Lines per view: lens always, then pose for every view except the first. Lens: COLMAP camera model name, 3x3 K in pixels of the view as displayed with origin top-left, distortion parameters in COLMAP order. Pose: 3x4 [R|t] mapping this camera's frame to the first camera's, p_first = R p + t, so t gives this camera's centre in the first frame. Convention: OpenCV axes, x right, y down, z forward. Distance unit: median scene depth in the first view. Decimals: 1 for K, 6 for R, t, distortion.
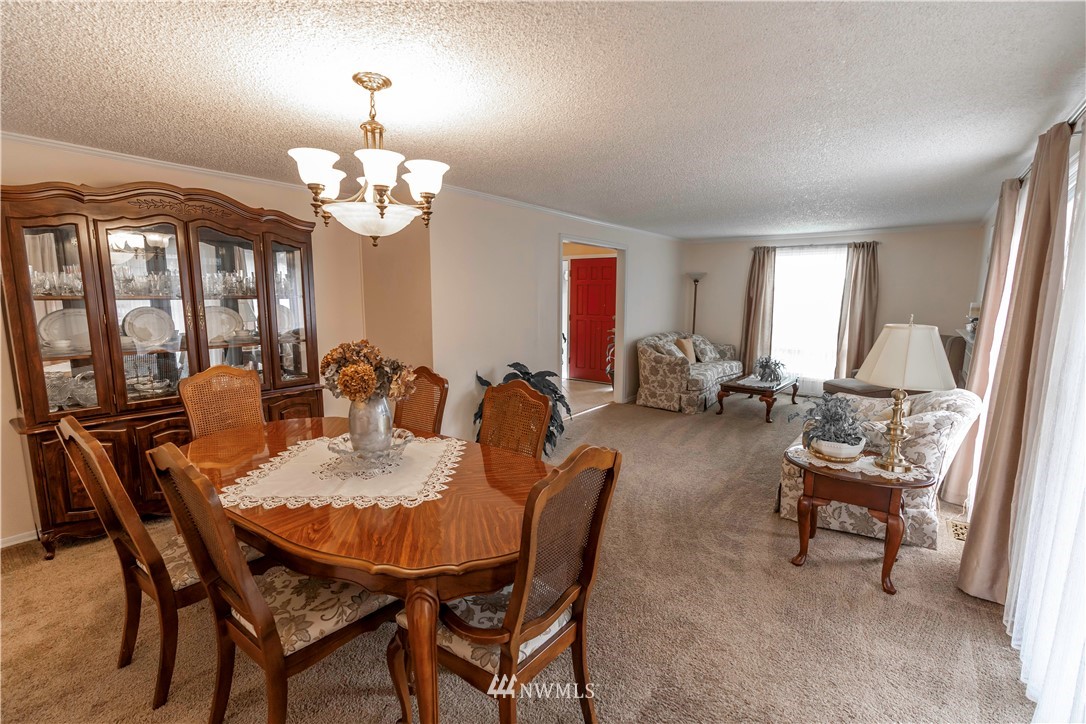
lens RADIAL K [[496.7, 0, 543.0], [0, 496.7, 362.0], [0, 0, 1]] dist [-0.003648, -0.000265]
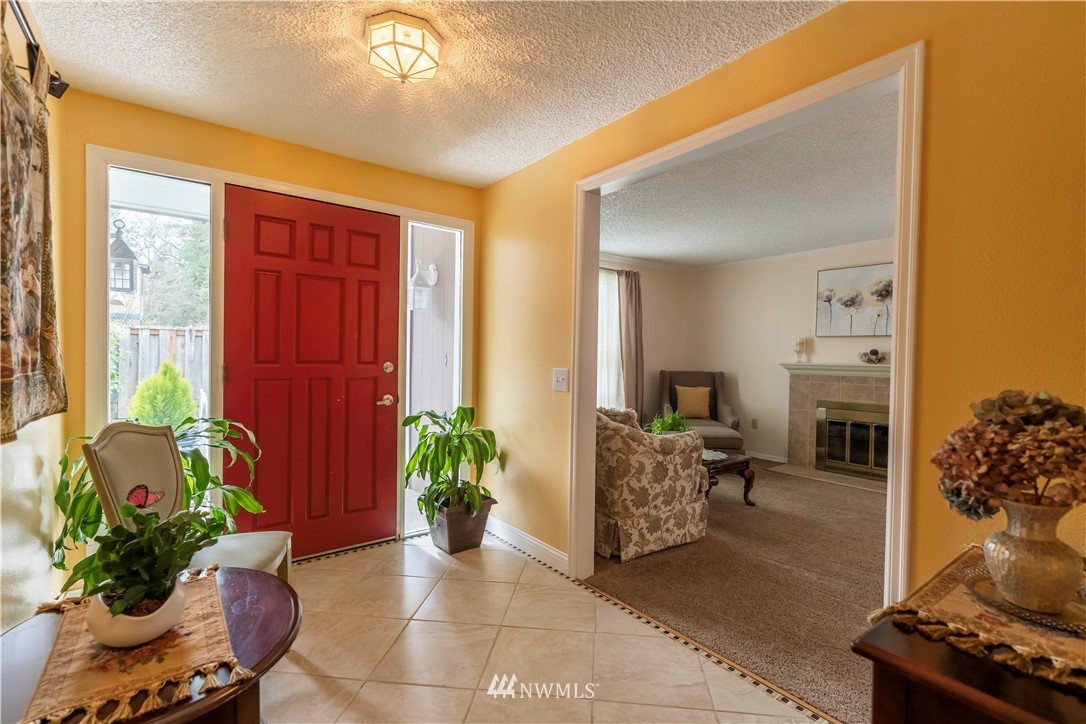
lens RADIAL K [[496.7, 0, 543.0], [0, 496.7, 362.0], [0, 0, 1]] dist [-0.003648, -0.000265]
pose [[0.246613, -0.017381, 0.968958, -0.252472], [0.118661, 0.992858, -0.012391, -0.092250], [-0.961822, 0.118033, 0.246914, 0.978904]]
